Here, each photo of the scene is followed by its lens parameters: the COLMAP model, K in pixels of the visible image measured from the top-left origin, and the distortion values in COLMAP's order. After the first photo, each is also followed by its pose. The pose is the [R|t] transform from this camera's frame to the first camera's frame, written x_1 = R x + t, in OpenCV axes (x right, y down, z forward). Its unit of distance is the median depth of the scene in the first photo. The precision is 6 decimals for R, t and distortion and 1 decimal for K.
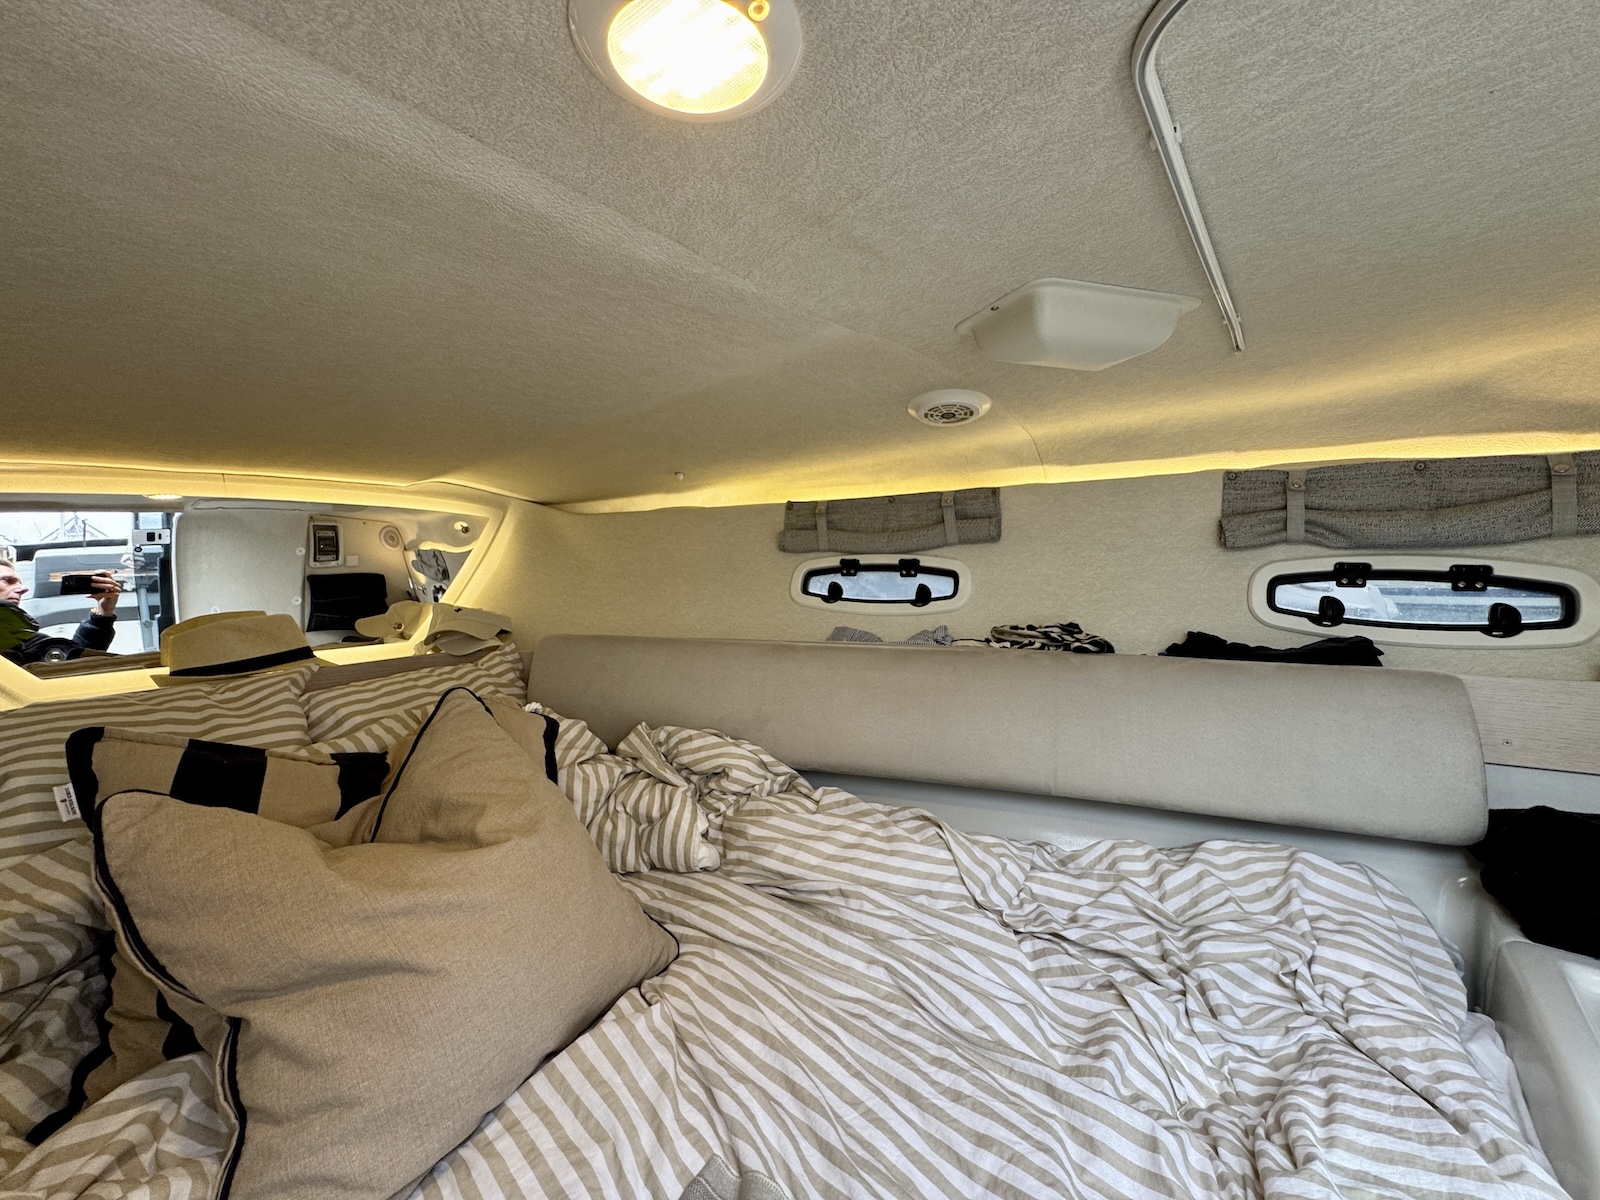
lens RADIAL K [[639.4, 0, 796.4], [0, 639.4, 600.3], [0, 0, 1]] dist [-0.002349, 0.000056]
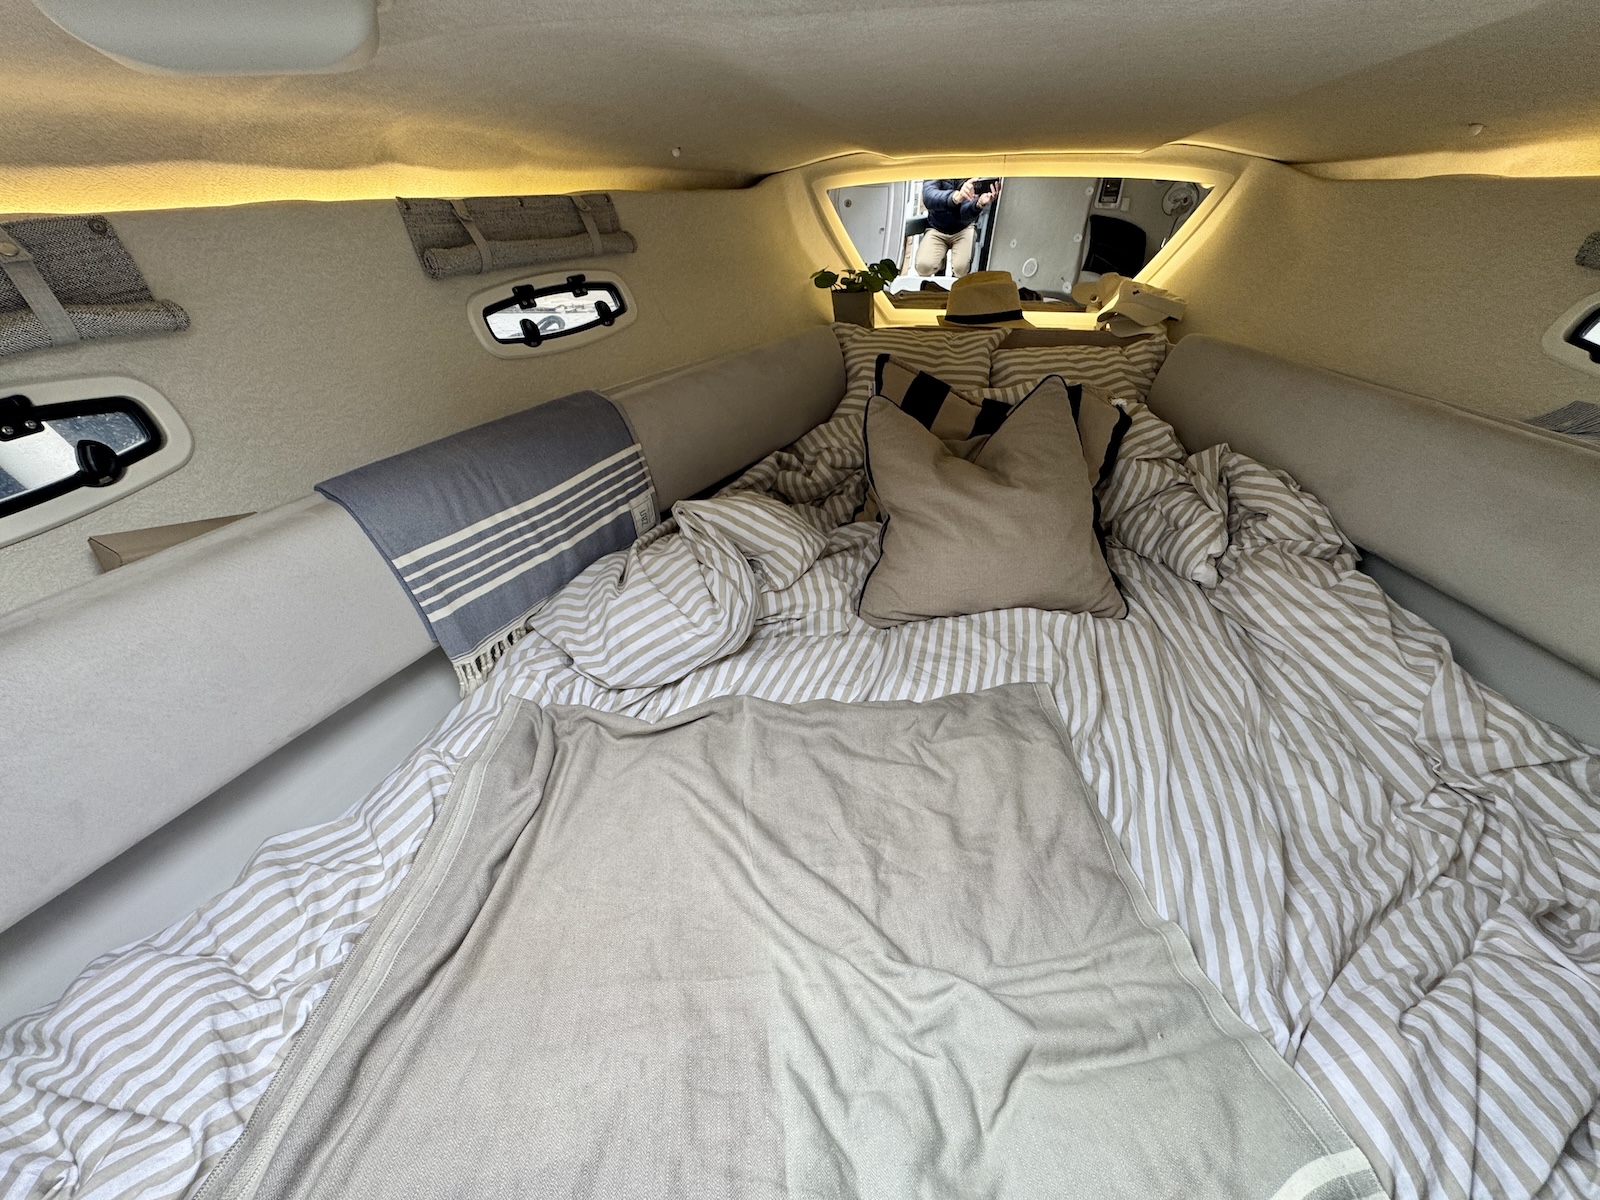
lens RADIAL K [[638.5, 0, 800.0], [0, 638.5, 597.9], [0, 0, 1]] dist [-0.000661, -0.000054]
pose [[0.466741, 0.498457, -0.730544, 0.371201], [-0.057134, 0.841307, 0.537529, -0.136359], [0.882547, -0.209148, 0.421152, -0.131750]]
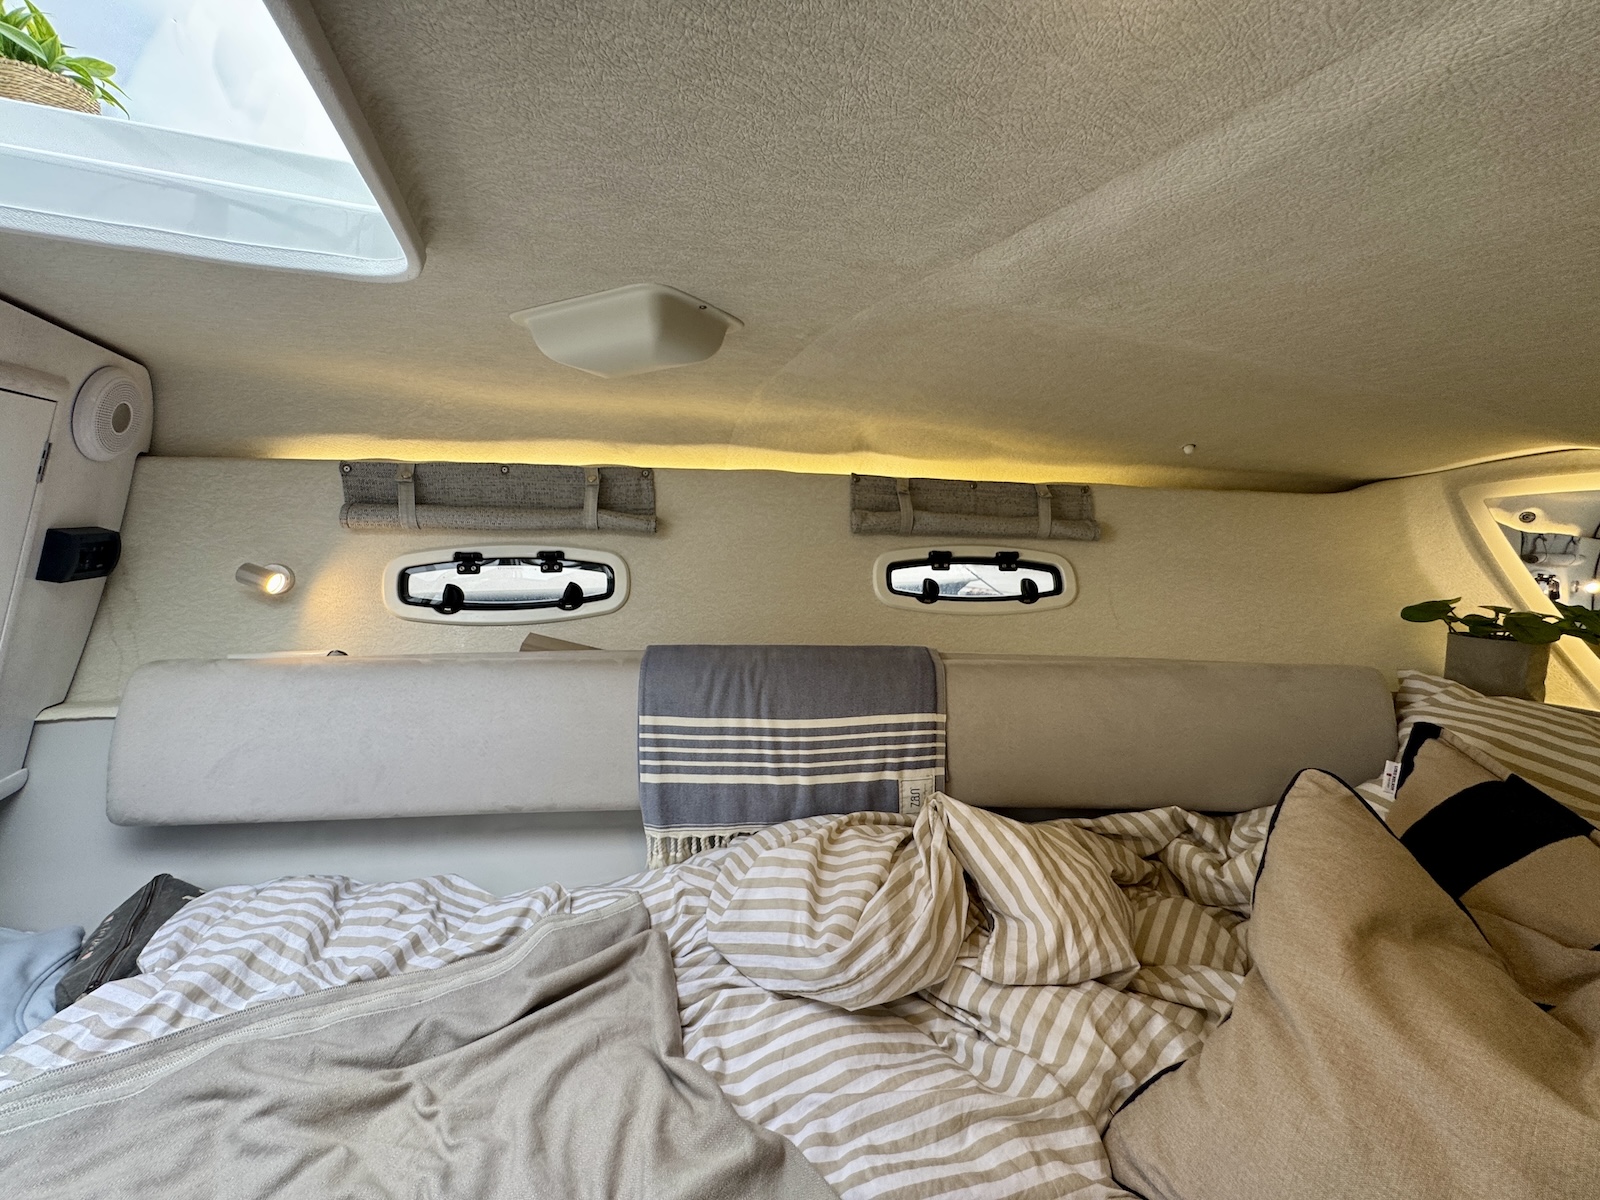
lens RADIAL K [[640.2, 0, 800.0], [0, 640.2, 600.0], [0, 0, 1]] dist [-0.002625, 0.000334]
pose [[-0.479469, 0.128238, -0.868139, 0.207214], [-0.083223, 0.978162, 0.190454, -0.081256], [0.873604, 0.163566, -0.458326, 0.353347]]
